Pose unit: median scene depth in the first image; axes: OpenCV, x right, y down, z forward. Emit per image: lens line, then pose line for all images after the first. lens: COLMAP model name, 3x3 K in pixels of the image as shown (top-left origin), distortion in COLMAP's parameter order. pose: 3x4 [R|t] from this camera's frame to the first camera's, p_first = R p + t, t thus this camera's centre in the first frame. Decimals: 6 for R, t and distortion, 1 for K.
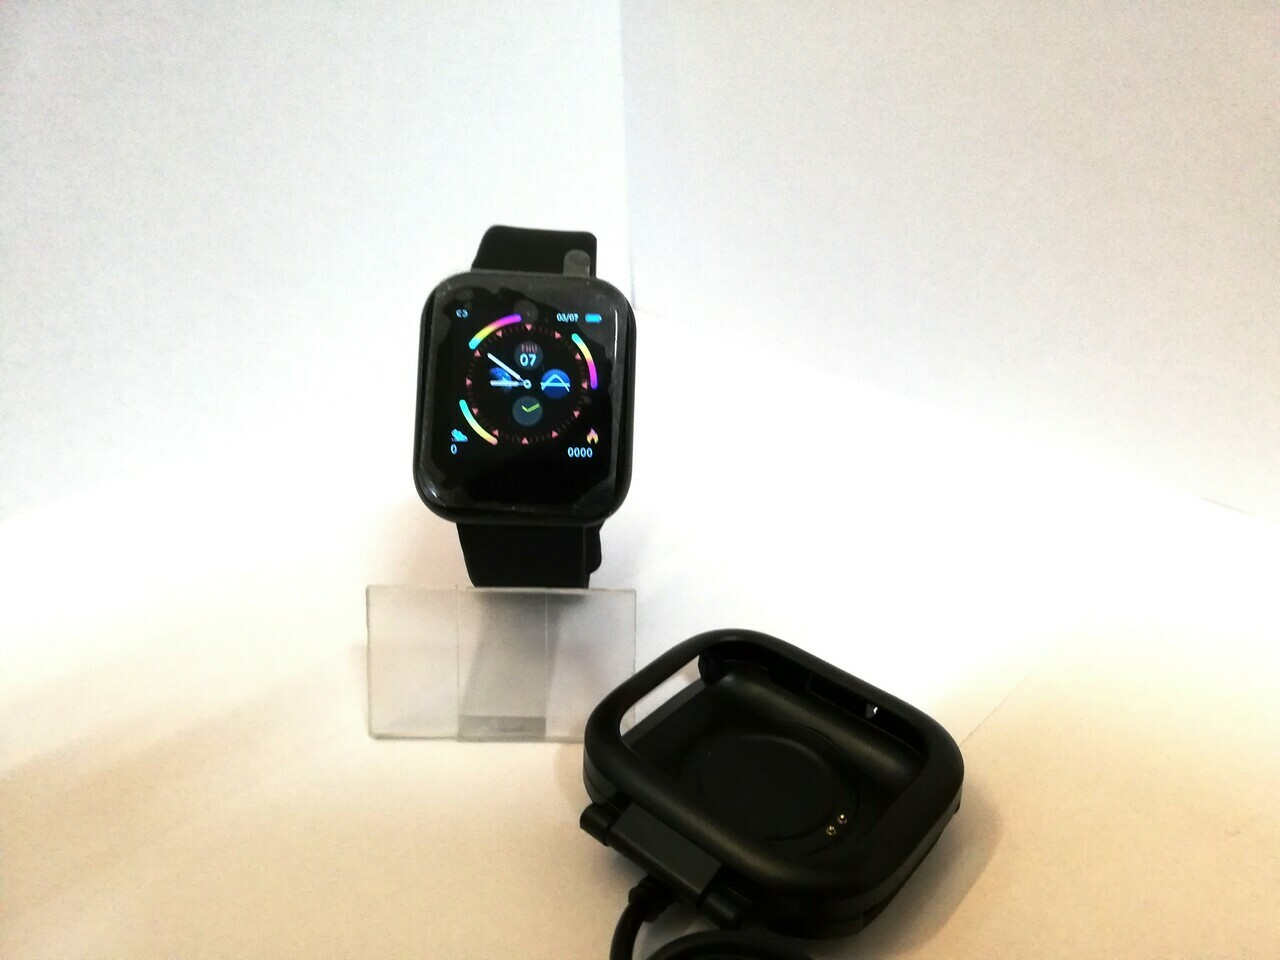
lens RADIAL K [[1008.2, 0, 644.7], [0, 1008.2, 481.7], [0, 0, 1]] dist [0.052427, -0.001276]
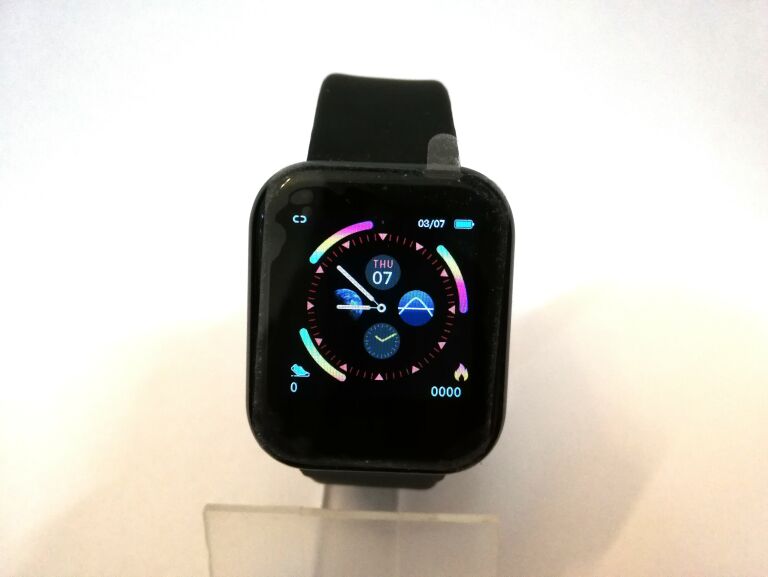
lens RADIAL K [[604.9, 0, 379.9], [0, 604.9, 288.3], [0, 0, 1]] dist [0.052427, -0.001276]
pose [[0.999266, 0.008808, -0.037286, -0.099499], [-0.001072, 0.979264, 0.202585, -0.210776], [0.038297, -0.202396, 0.978555, 0.526097]]
